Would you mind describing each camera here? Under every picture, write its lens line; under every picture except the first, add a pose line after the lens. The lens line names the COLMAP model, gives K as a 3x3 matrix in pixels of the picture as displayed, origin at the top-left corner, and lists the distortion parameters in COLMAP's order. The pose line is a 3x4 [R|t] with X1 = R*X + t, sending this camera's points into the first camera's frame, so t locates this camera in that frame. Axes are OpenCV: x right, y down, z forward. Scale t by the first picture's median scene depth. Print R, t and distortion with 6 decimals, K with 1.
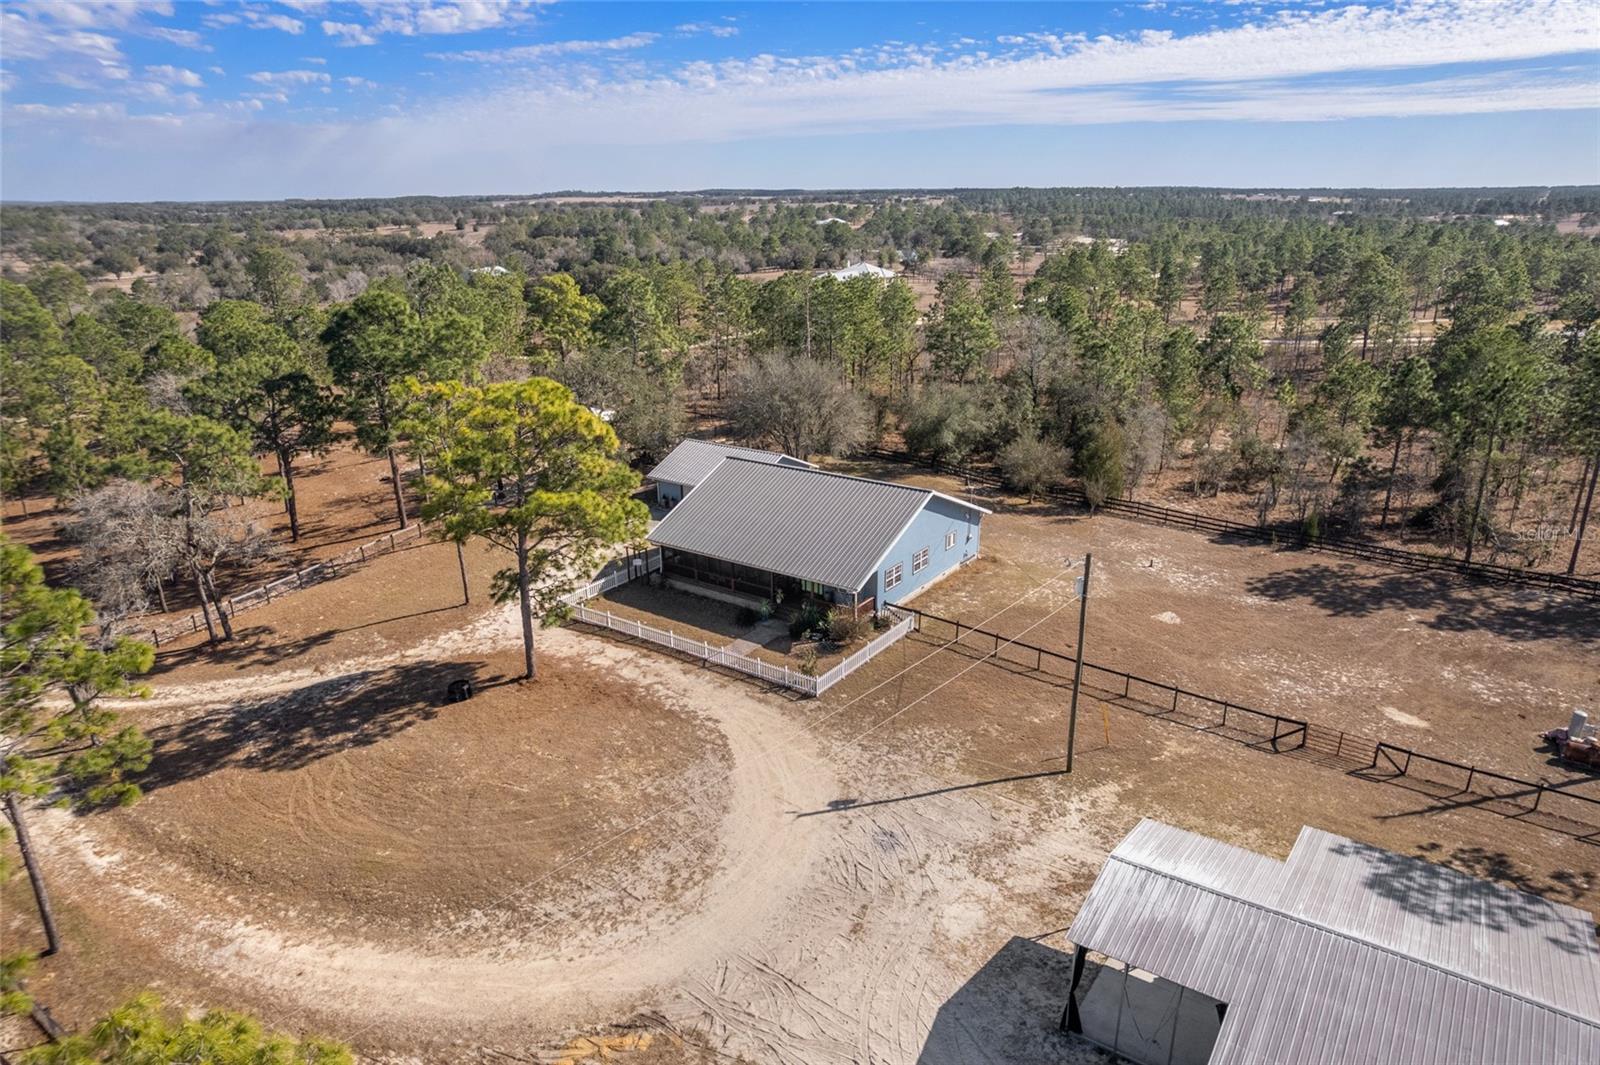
lens RADIAL K [[1018.4, 0, 800.0], [0, 1018.4, 532.5], [0, 0, 1]] dist [-0.034882, 0.002069]
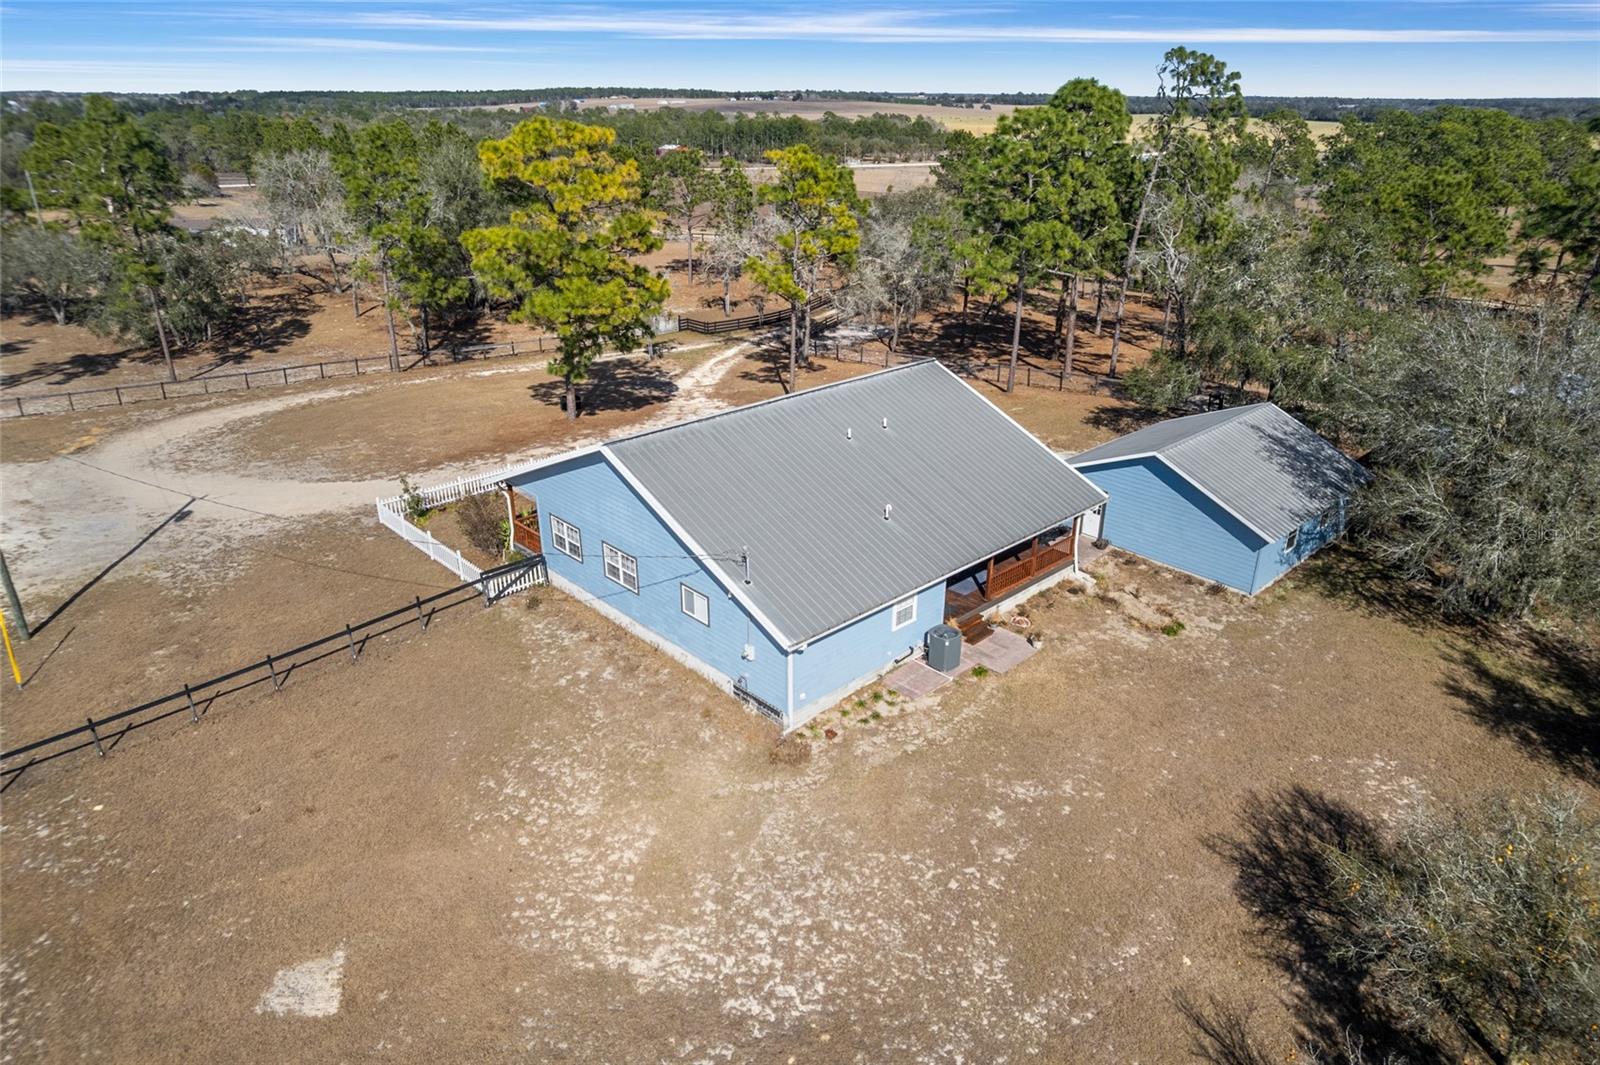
lens RADIAL K [[1018.4, 0, 800.0], [0, 1018.4, 532.5], [0, 0, 1]] dist [-0.034882, 0.002069]
pose [[-0.190484, 0.405431, -0.894059, 0.605417], [-0.315707, 0.837054, 0.446844, -0.272552], [0.929540, 0.367377, -0.031448, 1.162187]]
